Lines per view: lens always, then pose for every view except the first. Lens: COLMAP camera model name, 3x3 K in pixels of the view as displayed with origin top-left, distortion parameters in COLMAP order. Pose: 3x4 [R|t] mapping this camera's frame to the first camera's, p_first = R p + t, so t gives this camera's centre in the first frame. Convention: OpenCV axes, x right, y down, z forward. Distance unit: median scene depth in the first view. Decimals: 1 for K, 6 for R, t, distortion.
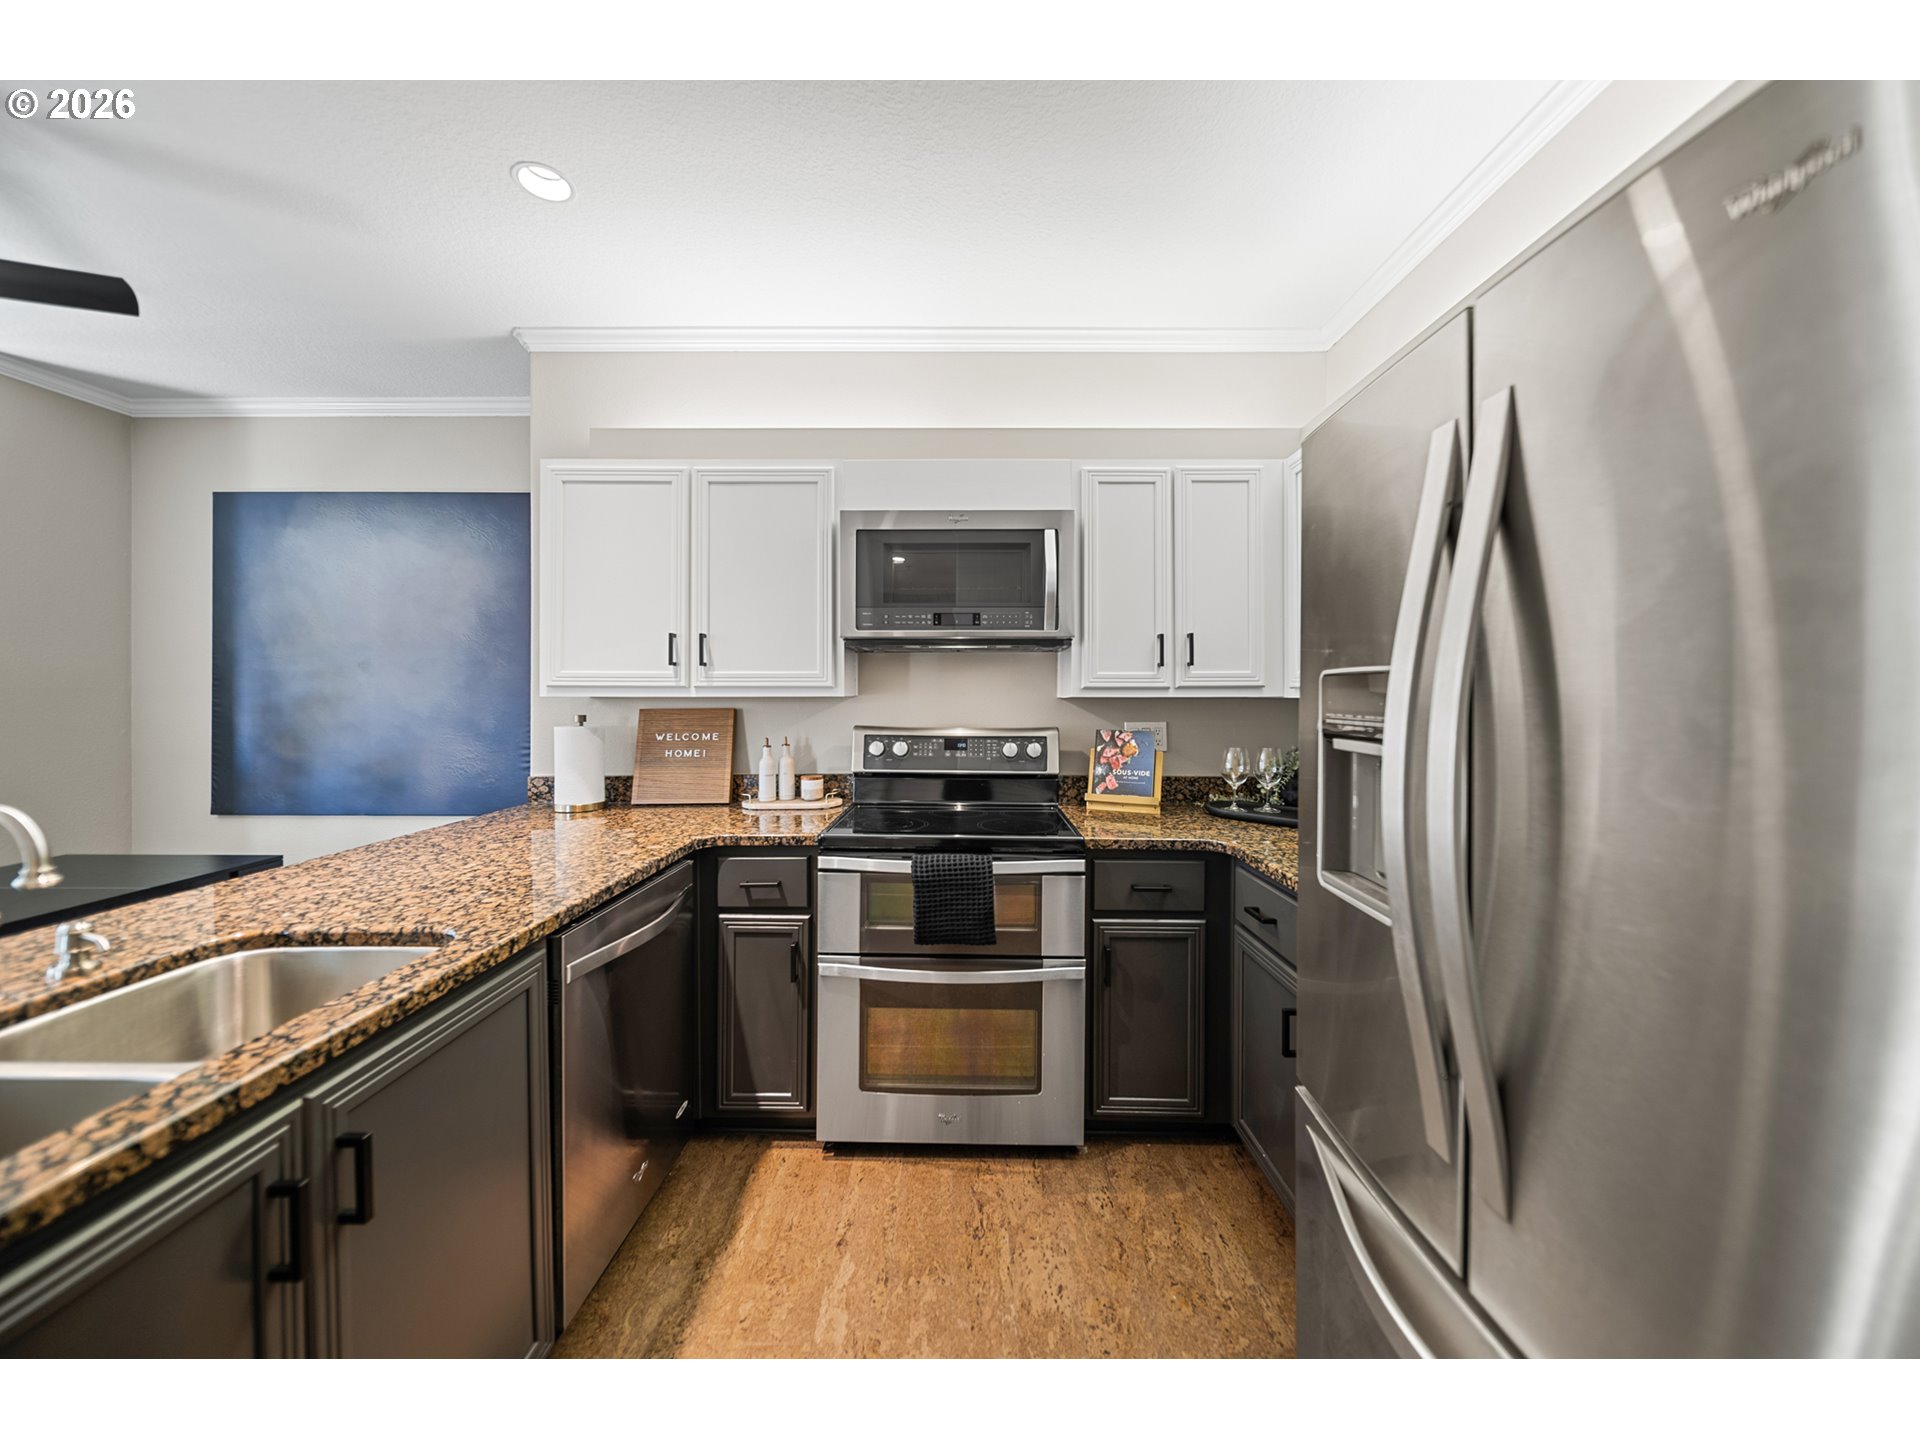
lens RADIAL K [[677.1, 0, 958.2], [0, 677.1, 697.1], [0, 0, 1]] dist [-0.000345, -0.001276]
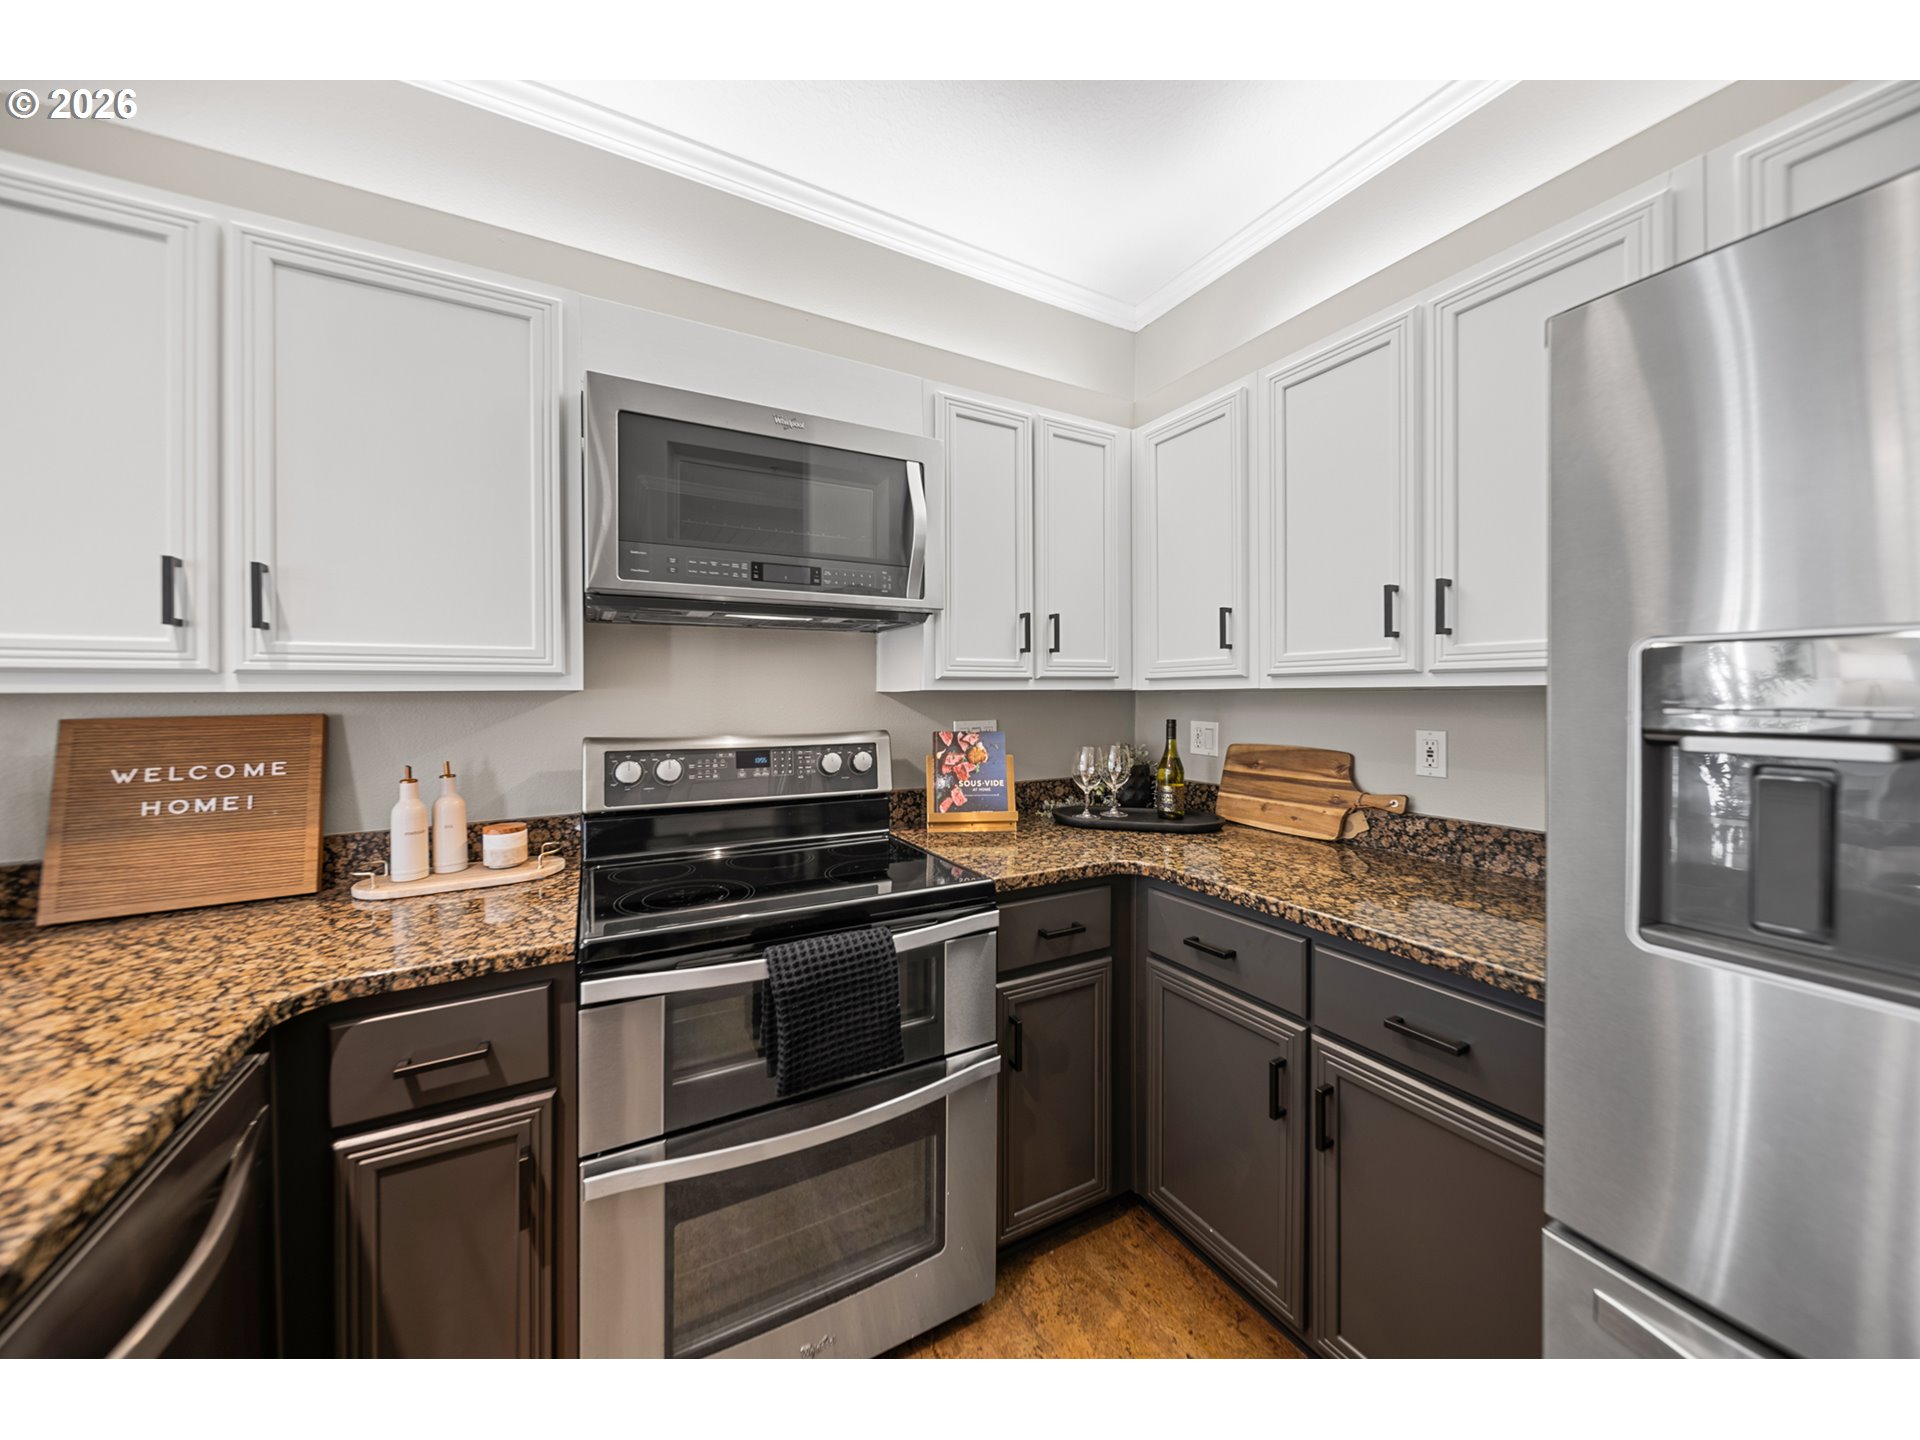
lens RADIAL K [[677.1, 0, 958.2], [0, 677.1, 697.1], [0, 0, 1]] dist [-0.000345, -0.001276]
pose [[0.870180, -0.007534, 0.492676, -0.169816], [0.006154, 0.999971, 0.004424, 0.004480], [-0.492695, -0.000818, 0.870202, 0.307159]]
